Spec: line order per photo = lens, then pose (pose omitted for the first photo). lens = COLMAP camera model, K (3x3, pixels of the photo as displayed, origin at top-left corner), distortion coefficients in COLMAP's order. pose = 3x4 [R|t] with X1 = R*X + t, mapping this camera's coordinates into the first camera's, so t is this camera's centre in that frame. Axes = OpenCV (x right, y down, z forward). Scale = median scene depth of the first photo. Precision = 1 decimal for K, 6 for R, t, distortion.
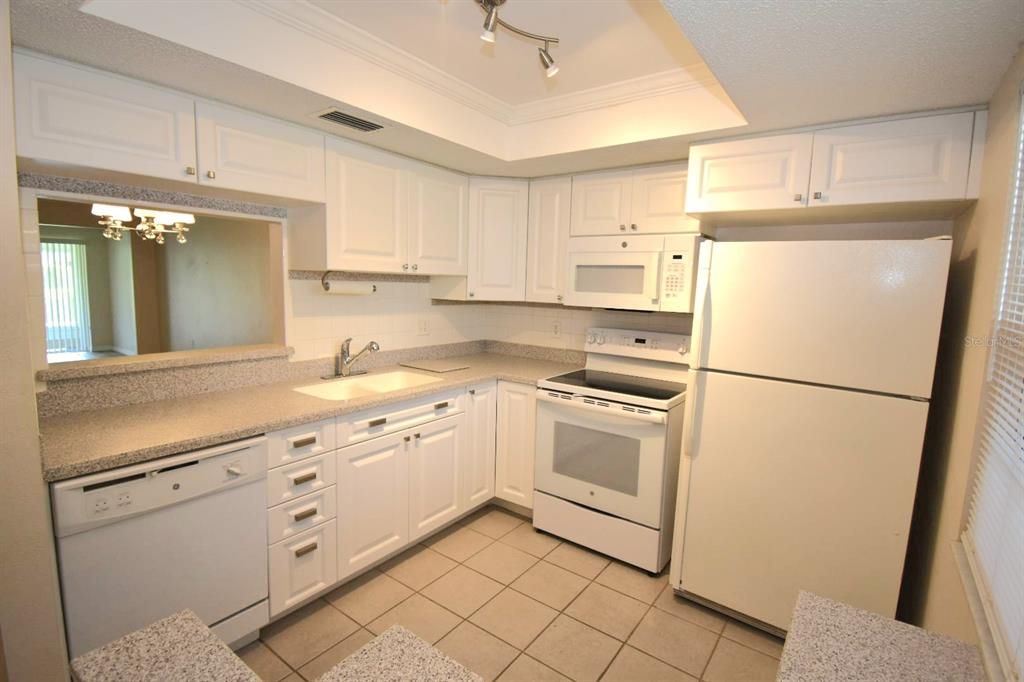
lens RADIAL K [[487.8, 0, 514.9], [0, 487.8, 343.1], [0, 0, 1]] dist [0.020456, -0.028530]
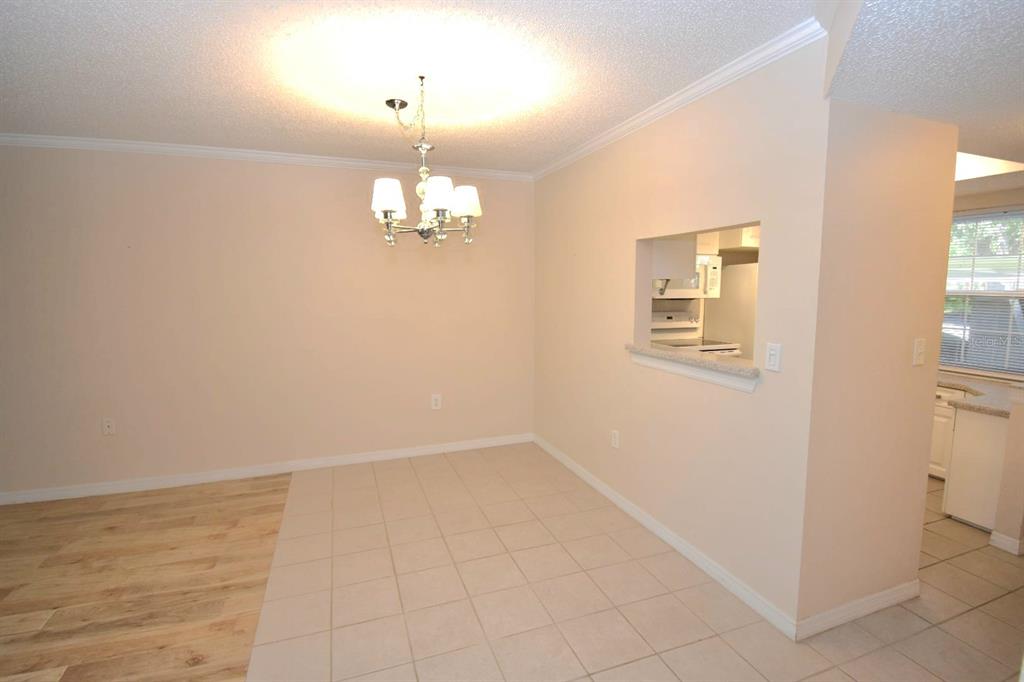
lens RADIAL K [[487.8, 0, 514.9], [0, 487.8, 343.1], [0, 0, 1]] dist [0.020456, -0.028530]
pose [[0.555450, -0.129024, 0.821479, -1.609816], [0.122086, 0.989837, 0.072917, -0.120062], [-0.822539, 0.059789, 0.565557, 0.584438]]
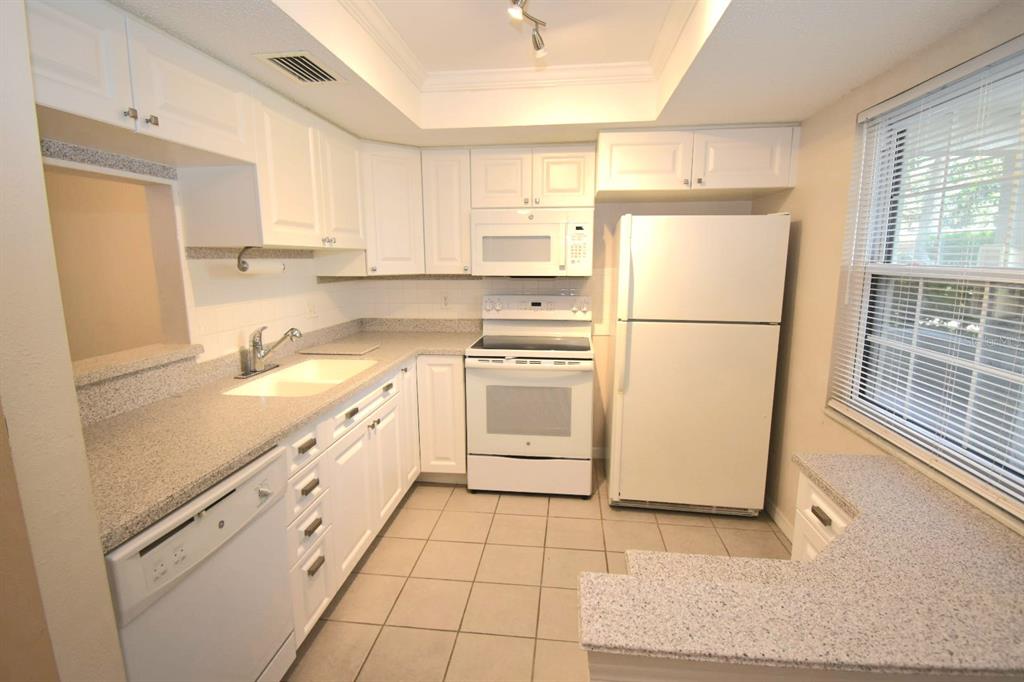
lens RADIAL K [[487.8, 0, 514.9], [0, 487.8, 343.1], [0, 0, 1]] dist [0.020456, -0.028530]
pose [[0.870093, -0.117550, 0.478665, -0.383503], [0.089996, 0.992708, 0.080198, -0.011524], [-0.484601, -0.026702, 0.874327, 0.051157]]
